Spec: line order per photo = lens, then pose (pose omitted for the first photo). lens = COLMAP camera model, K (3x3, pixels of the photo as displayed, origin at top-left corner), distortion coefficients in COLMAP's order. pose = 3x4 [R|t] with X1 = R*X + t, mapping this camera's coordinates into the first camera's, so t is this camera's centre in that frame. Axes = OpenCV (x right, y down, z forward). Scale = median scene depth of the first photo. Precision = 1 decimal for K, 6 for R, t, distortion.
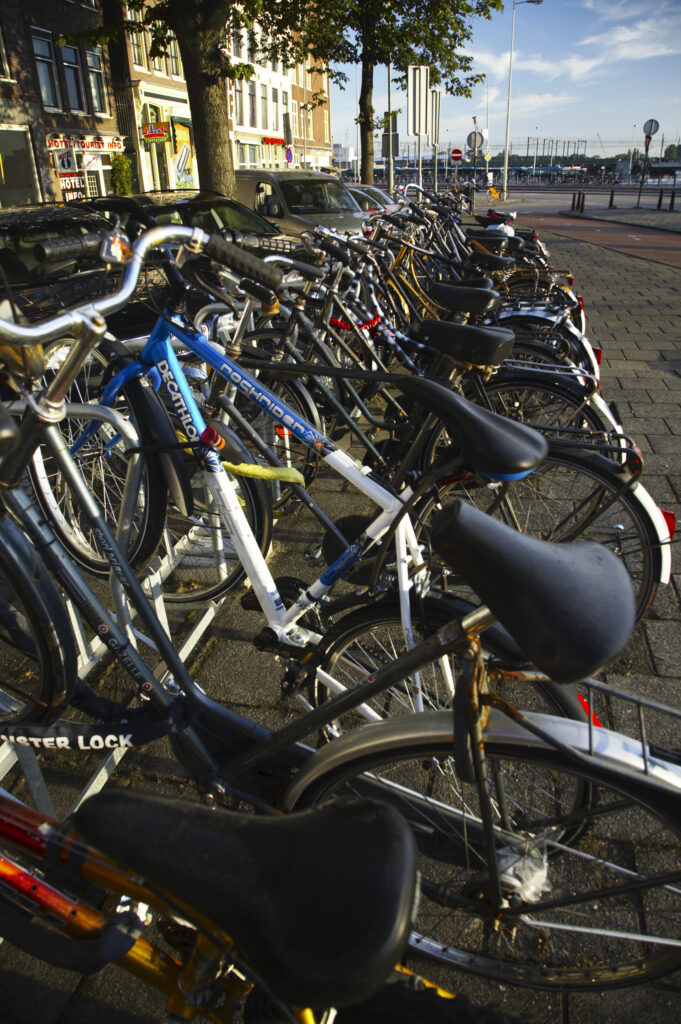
lens RADIAL K [[723.1, 0, 340.5], [0, 723.1, 512.0], [0, 0, 1]] dist [-0.133942, 0.085603]
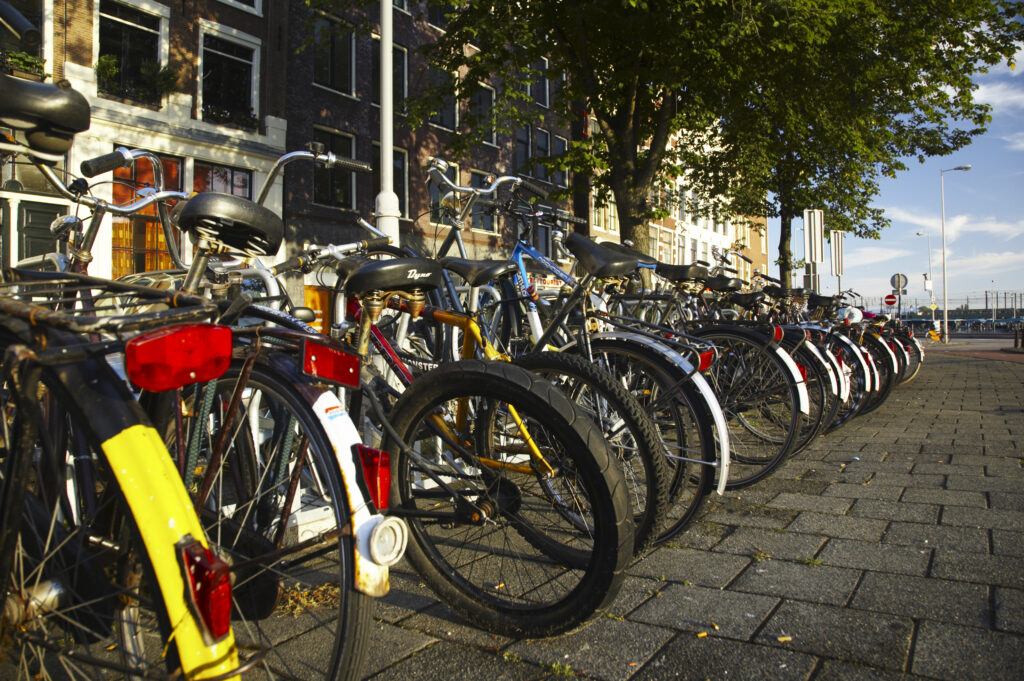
lens RADIAL K [[723.1, 0, 509.7], [0, 723.1, 313.6], [0, 0, 1]] dist [-0.133942, 0.085603]
pose [[0.930165, 0.007744, -0.367061, 0.046227], [-0.171909, 0.892593, -0.416803, 0.072346], [0.324409, 0.450796, 0.831590, -0.065279]]
